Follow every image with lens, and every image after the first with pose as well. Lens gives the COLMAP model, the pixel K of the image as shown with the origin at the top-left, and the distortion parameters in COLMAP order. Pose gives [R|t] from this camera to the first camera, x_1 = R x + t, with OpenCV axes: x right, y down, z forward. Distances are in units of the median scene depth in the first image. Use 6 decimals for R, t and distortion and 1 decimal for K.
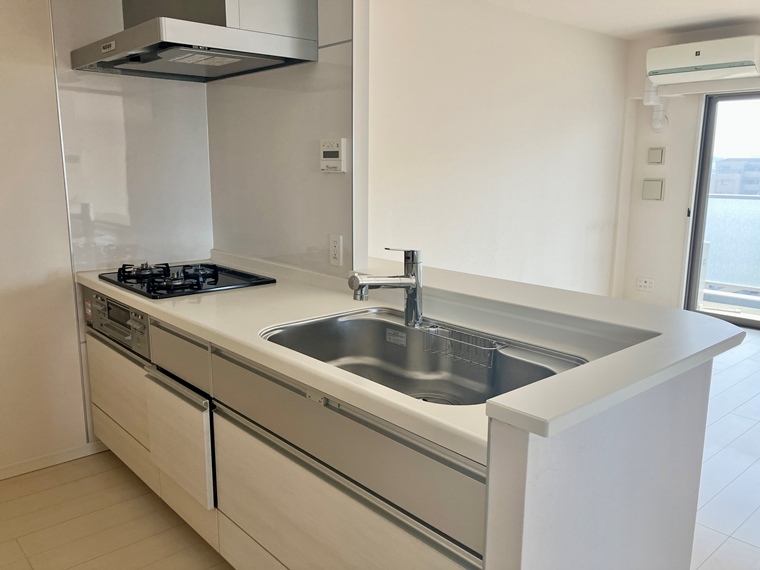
lens RADIAL K [[625.3, 0, 378.9], [0, 625.3, 284.6], [0, 0, 1]] dist [-0.002288, 0.003313]
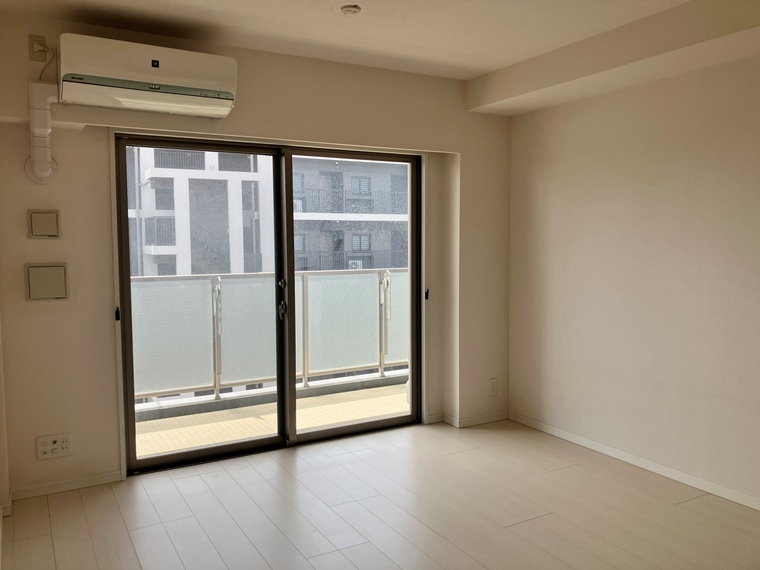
lens RADIAL K [[625.3, 0, 379.2], [0, 625.3, 285.6], [0, 0, 1]] dist [-0.002288, 0.003313]
pose [[0.207523, -0.072382, 0.975549, -0.058722], [0.189771, 0.981292, 0.032439, -0.109878], [-0.959646, 0.178399, 0.217377, 0.584530]]
